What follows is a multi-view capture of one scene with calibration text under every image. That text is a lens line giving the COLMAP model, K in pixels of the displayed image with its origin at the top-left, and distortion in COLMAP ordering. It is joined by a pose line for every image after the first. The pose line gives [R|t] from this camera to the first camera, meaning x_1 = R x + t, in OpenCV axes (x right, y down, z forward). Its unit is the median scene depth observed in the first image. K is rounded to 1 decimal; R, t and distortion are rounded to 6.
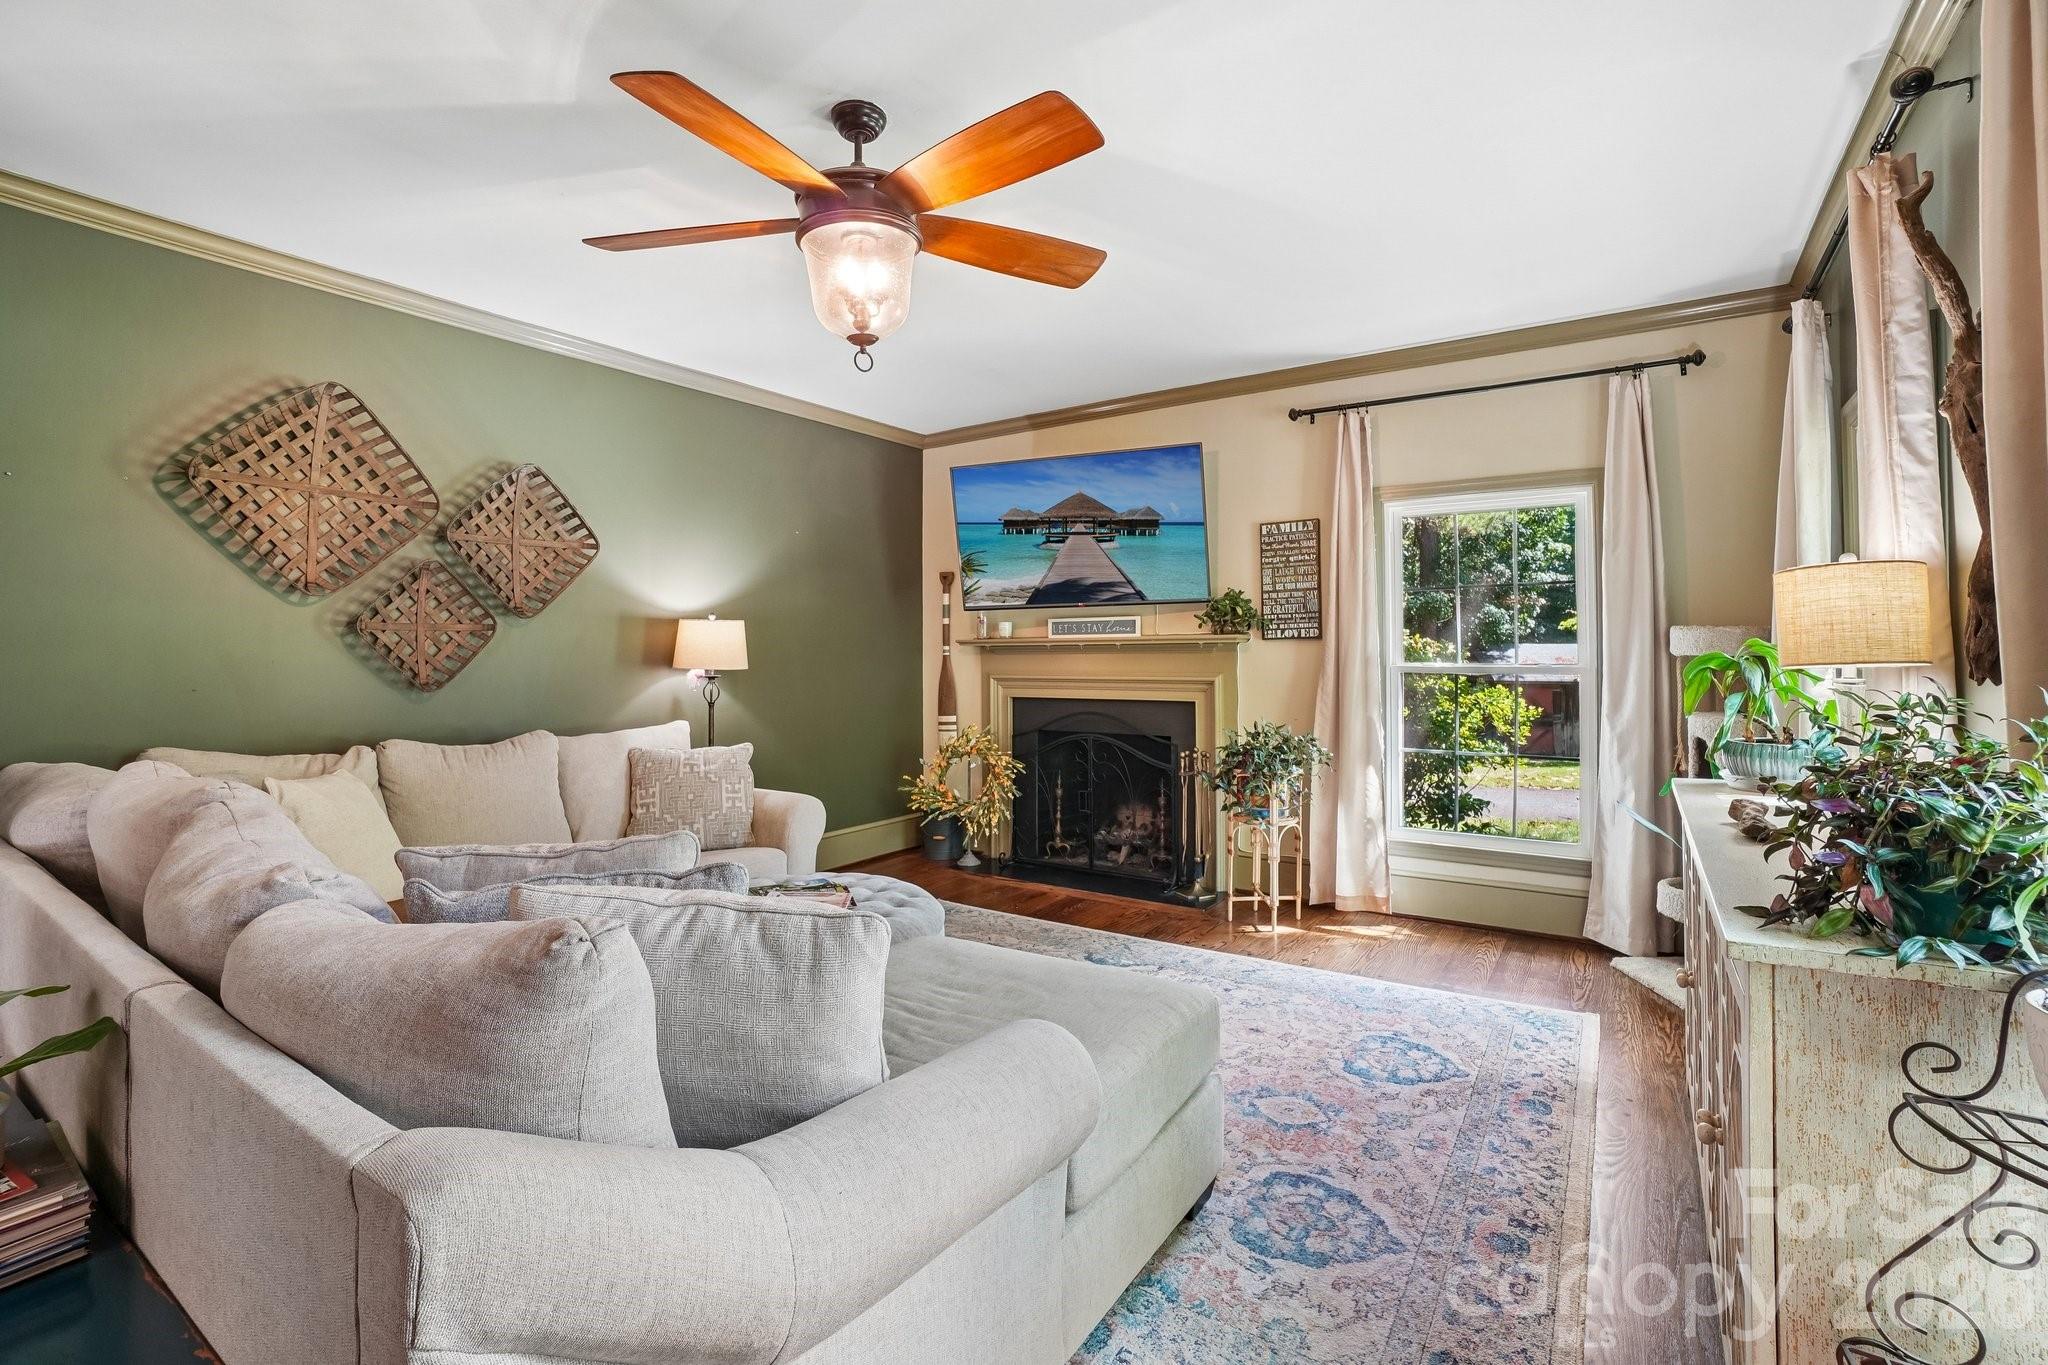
lens RADIAL K [[930.0, 0, 1012.0], [0, 930.0, 672.2], [0, 0, 1]] dist [-0.048628, 0.031295]
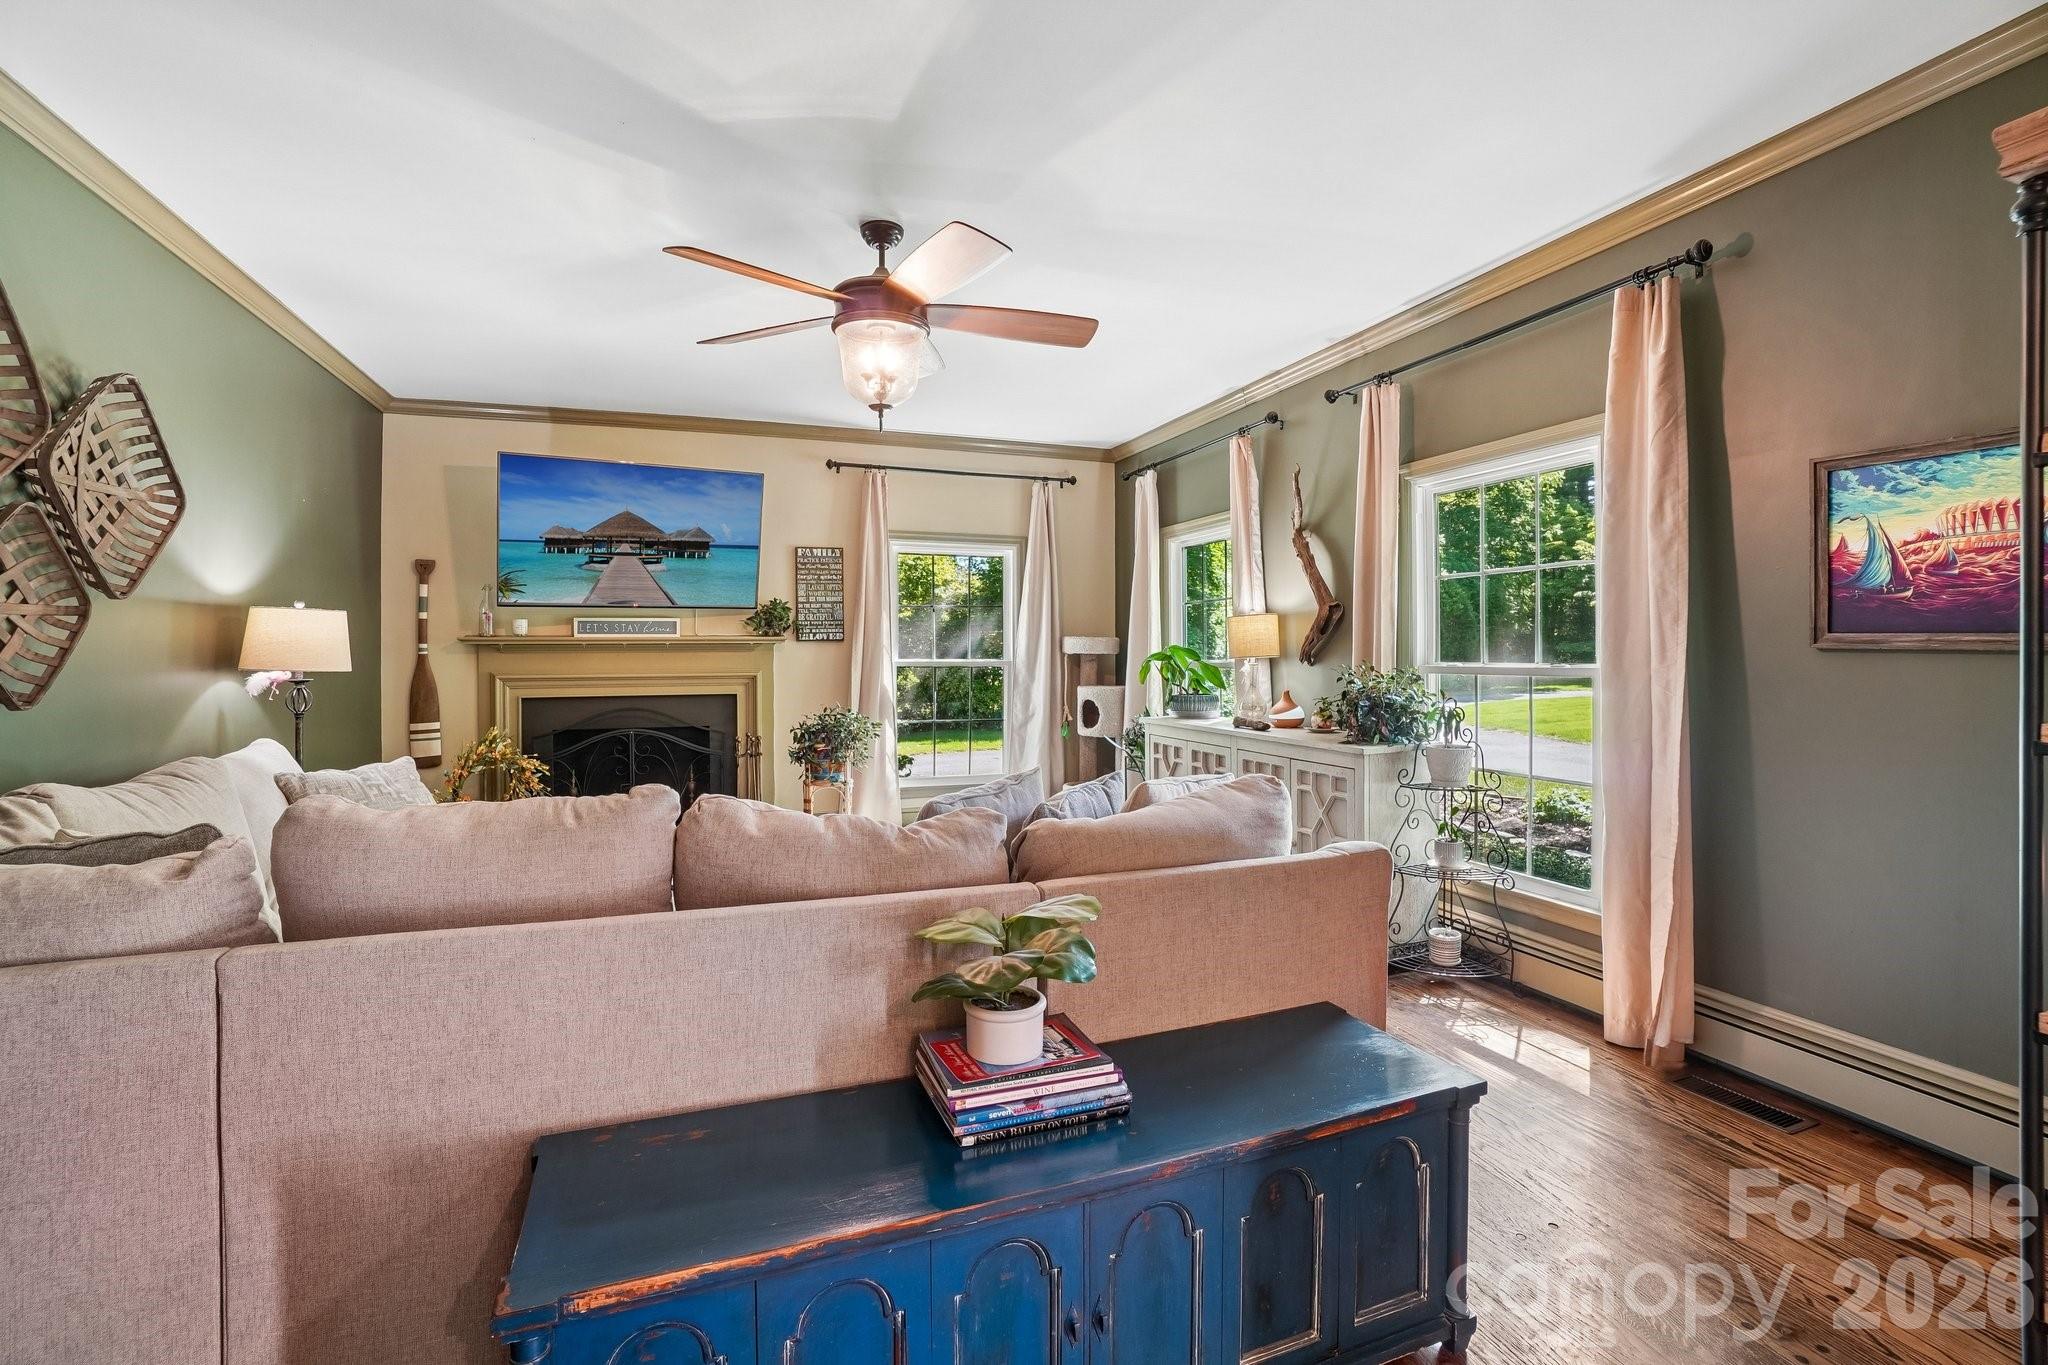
lens RADIAL K [[911.7, 0, 1012.8], [0, 911.7, 654.1], [0, 0, 1]] dist [-0.036313, 0.017332]
pose [[0.597487, 0.000388, 0.801879, -0.624232], [0.015930, 0.999797, -0.012354, 0.001656], [-0.801721, 0.020155, 0.597359, 0.063676]]
